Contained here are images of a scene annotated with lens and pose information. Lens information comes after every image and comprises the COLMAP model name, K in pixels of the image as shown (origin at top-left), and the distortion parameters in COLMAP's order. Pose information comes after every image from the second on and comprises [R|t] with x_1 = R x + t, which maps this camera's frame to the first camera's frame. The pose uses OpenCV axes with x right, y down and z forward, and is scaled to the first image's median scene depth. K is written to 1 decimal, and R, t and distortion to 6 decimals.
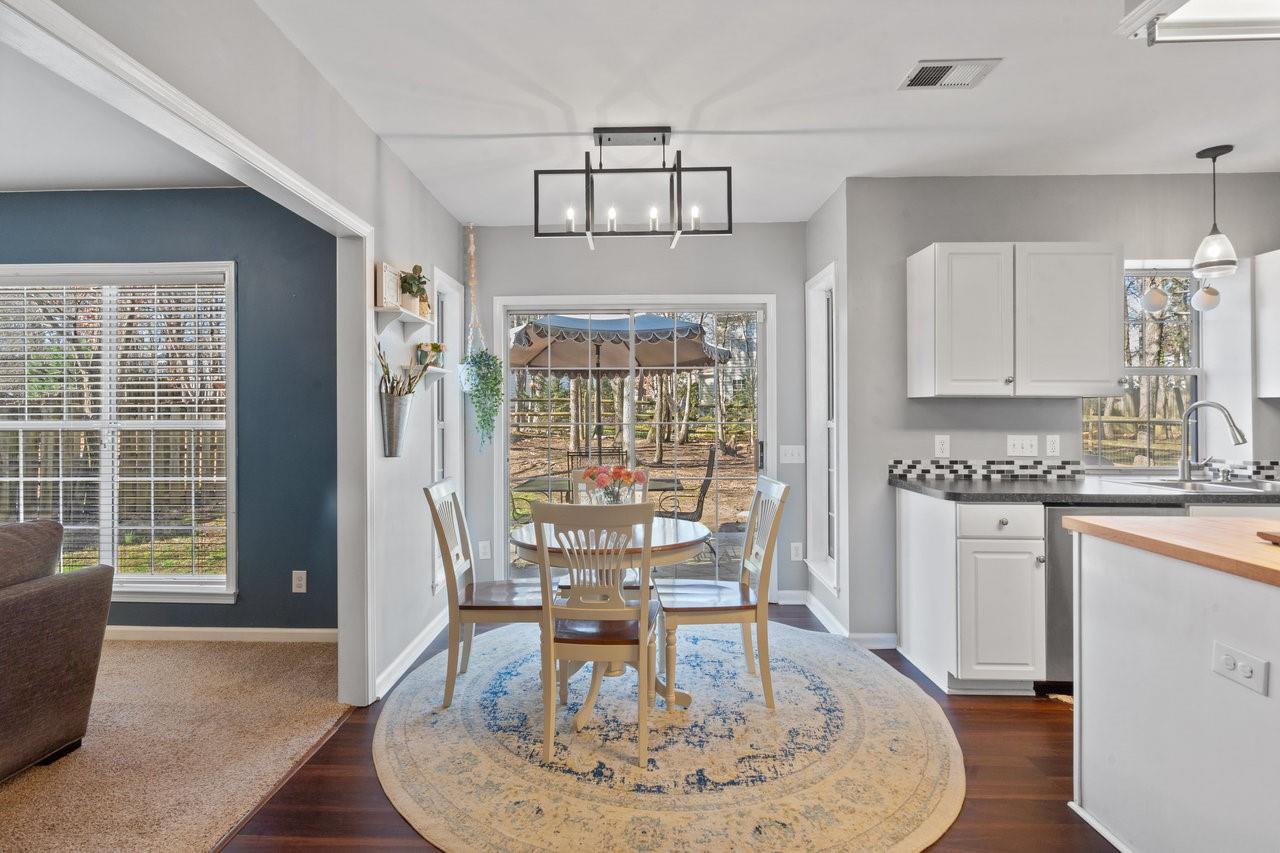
lens RADIAL K [[600.9, 0, 618.5], [0, 600.9, 406.0], [0, 0, 1]] dist [0.001118, 0.000644]
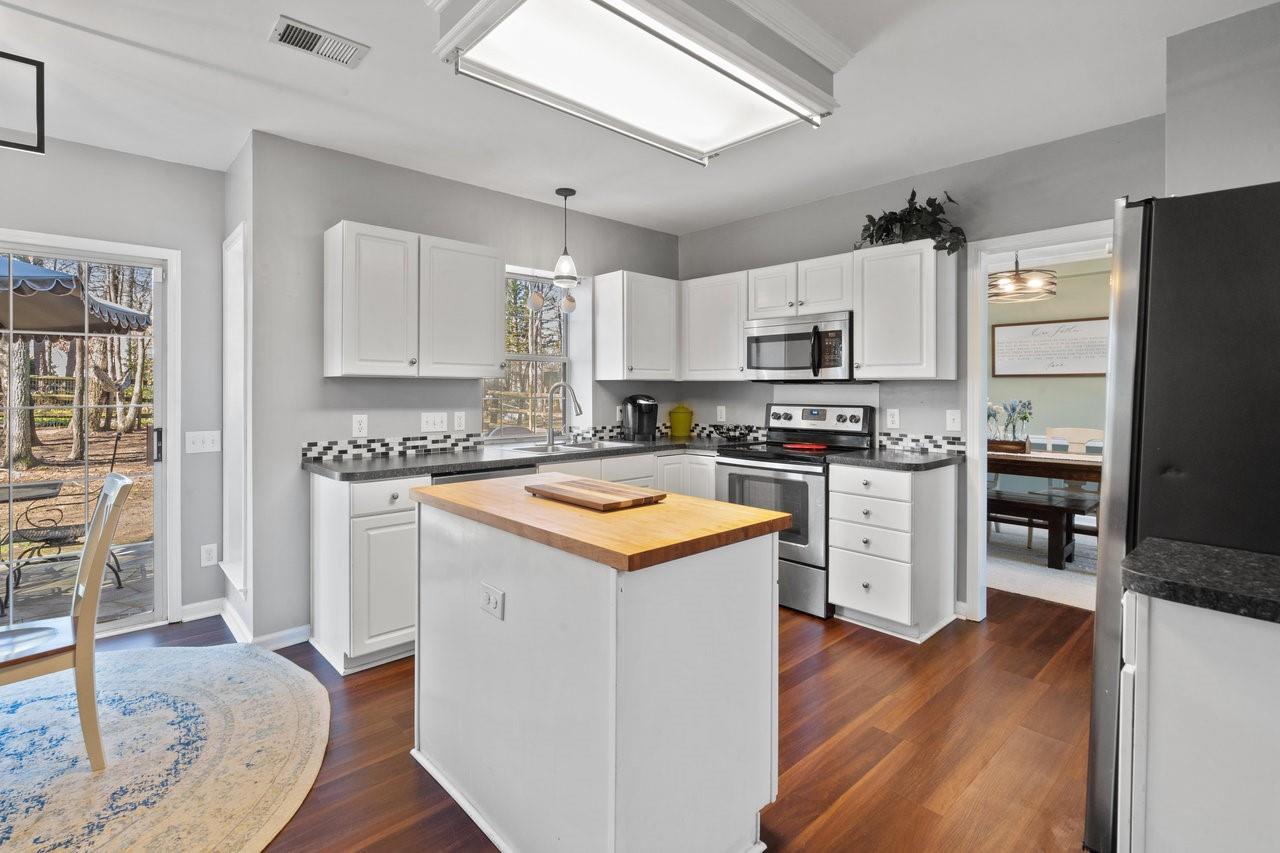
lens RADIAL K [[600.2, 0, 621.5], [0, 600.2, 387.4], [0, 0, 1]] dist [-0.002834, 0.000243]
pose [[0.723386, 0.001274, 0.690442, 0.163491], [-0.004597, 0.999985, 0.002972, -0.002130], [-0.690428, -0.005324, 0.723381, -0.026222]]
